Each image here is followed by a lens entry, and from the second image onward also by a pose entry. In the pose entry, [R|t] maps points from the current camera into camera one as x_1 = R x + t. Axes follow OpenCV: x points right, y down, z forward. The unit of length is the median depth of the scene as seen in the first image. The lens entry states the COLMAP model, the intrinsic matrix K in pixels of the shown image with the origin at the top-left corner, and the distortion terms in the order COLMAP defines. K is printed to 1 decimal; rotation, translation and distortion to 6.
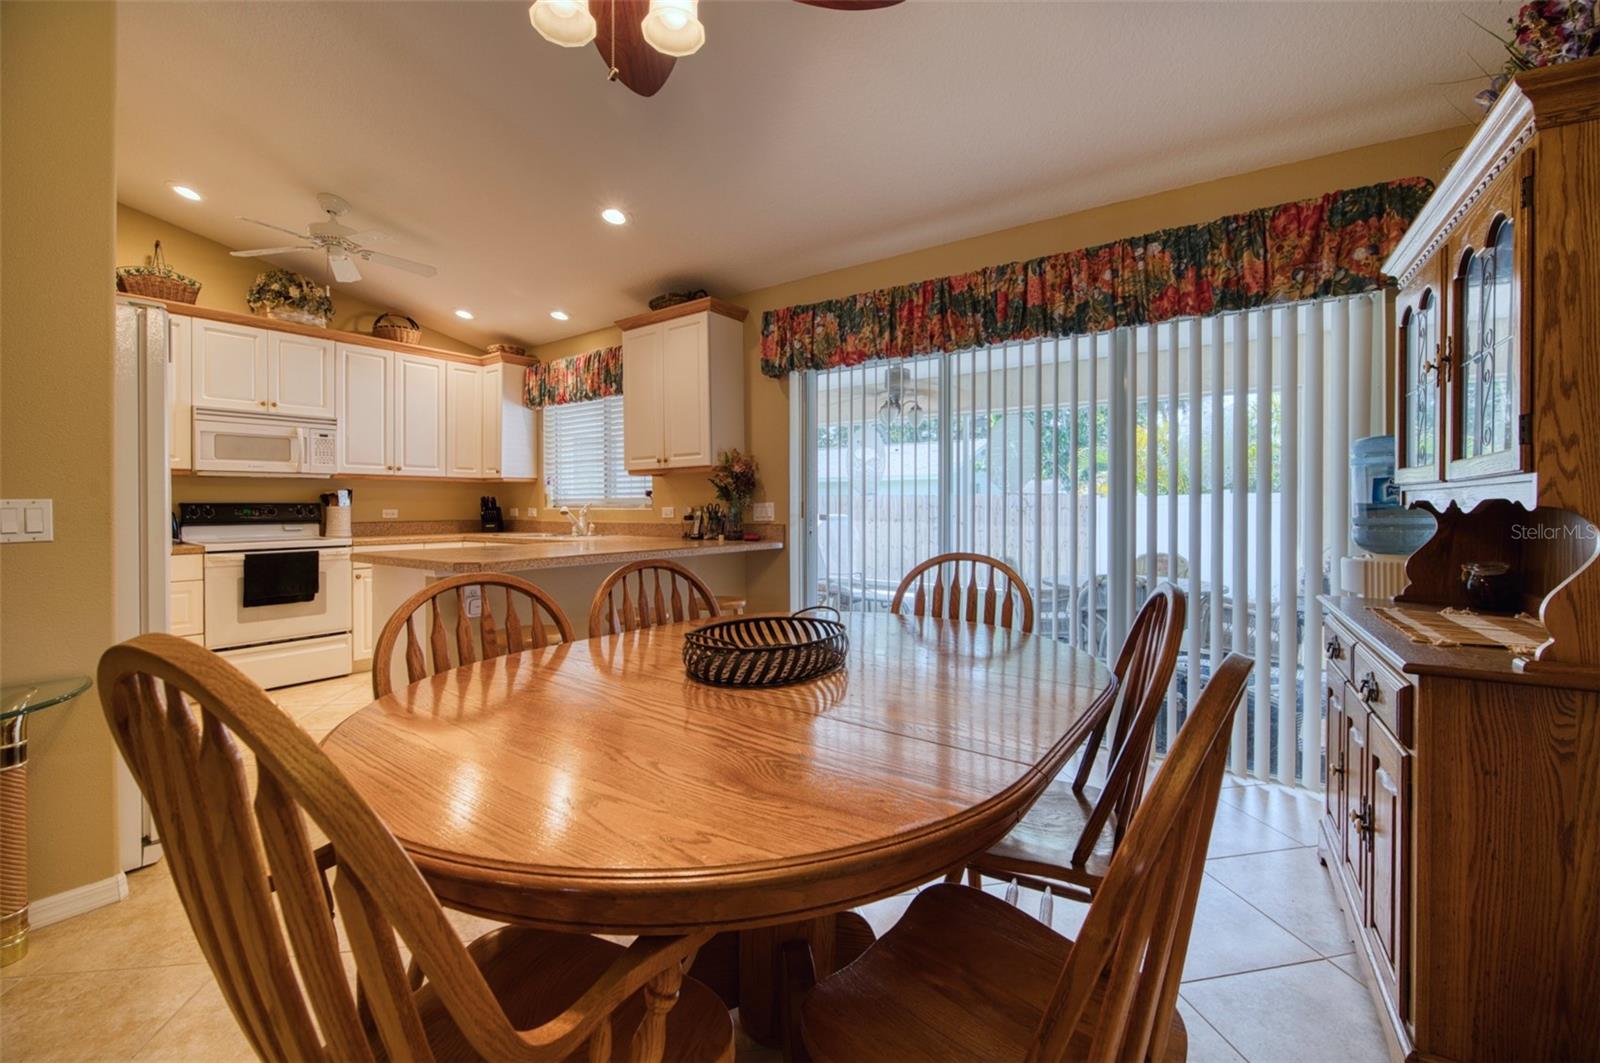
lens RADIAL K [[637.9, 0, 781.5], [0, 637.9, 508.4], [0, 0, 1]] dist [-0.014208, -0.000867]
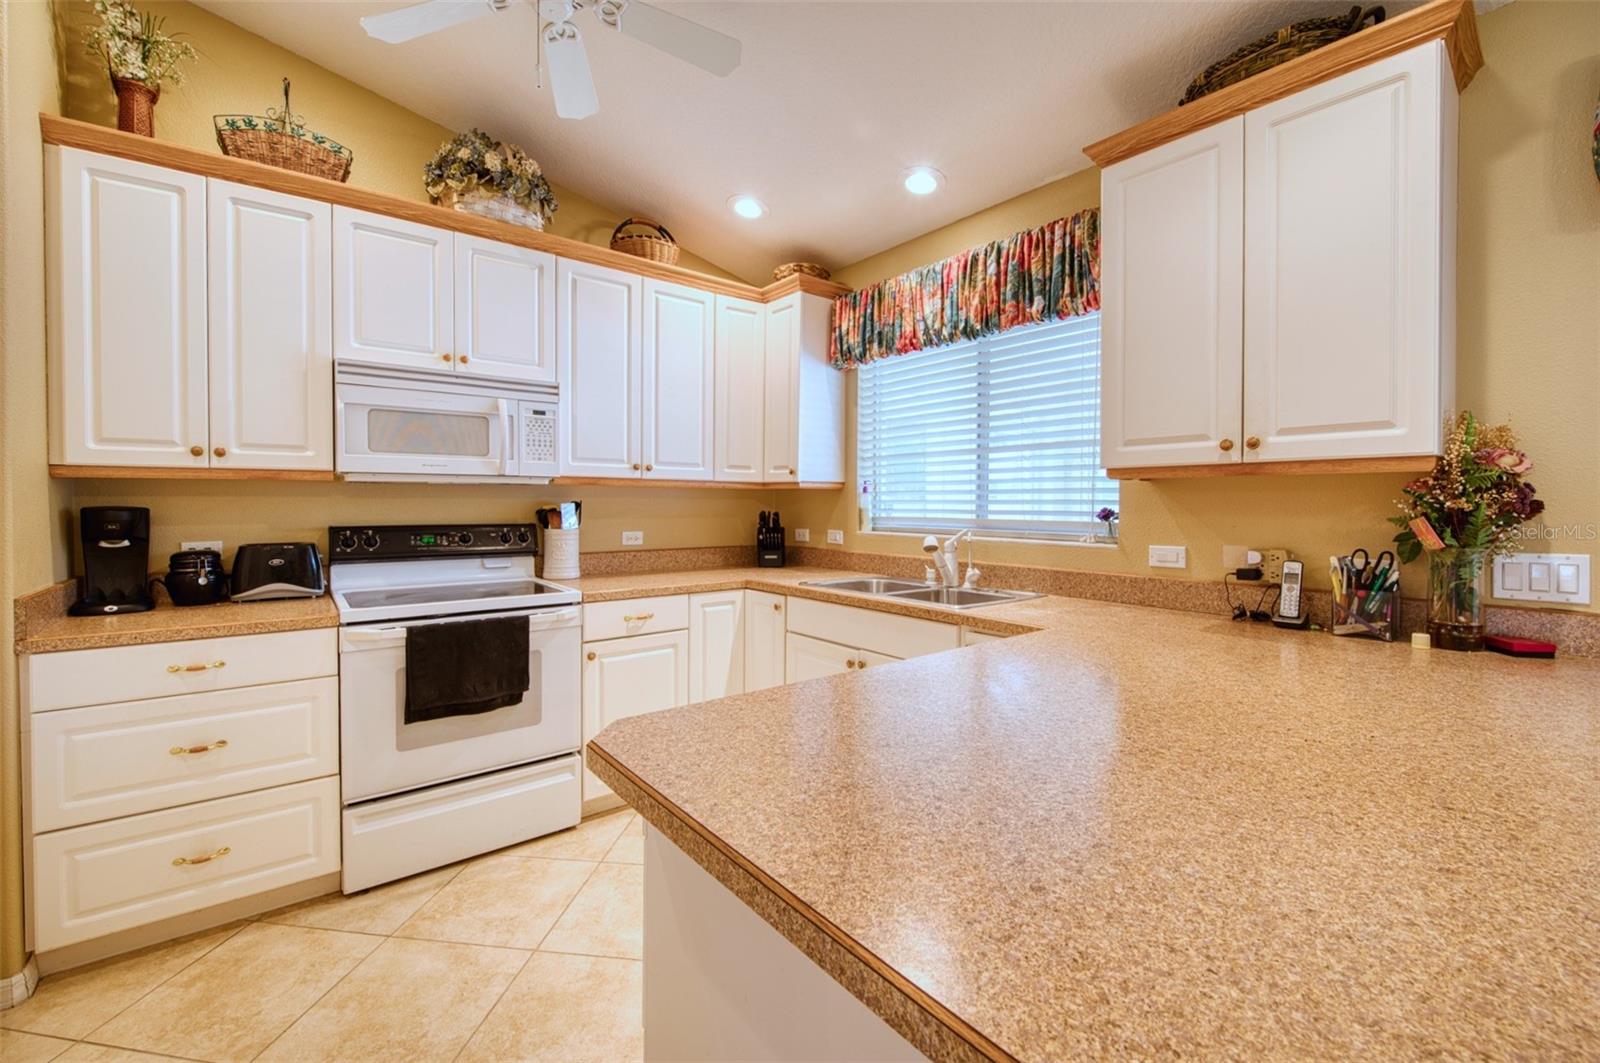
lens RADIAL K [[637.9, 0, 800.2], [0, 637.9, 522.8], [0, 0, 1]] dist [-0.014208, -0.000867]
pose [[0.966615, 0.014664, -0.255812, -0.313091], [-0.008829, 0.999674, 0.023945, -0.026504], [0.256080, -0.020887, 0.966430, 0.455981]]
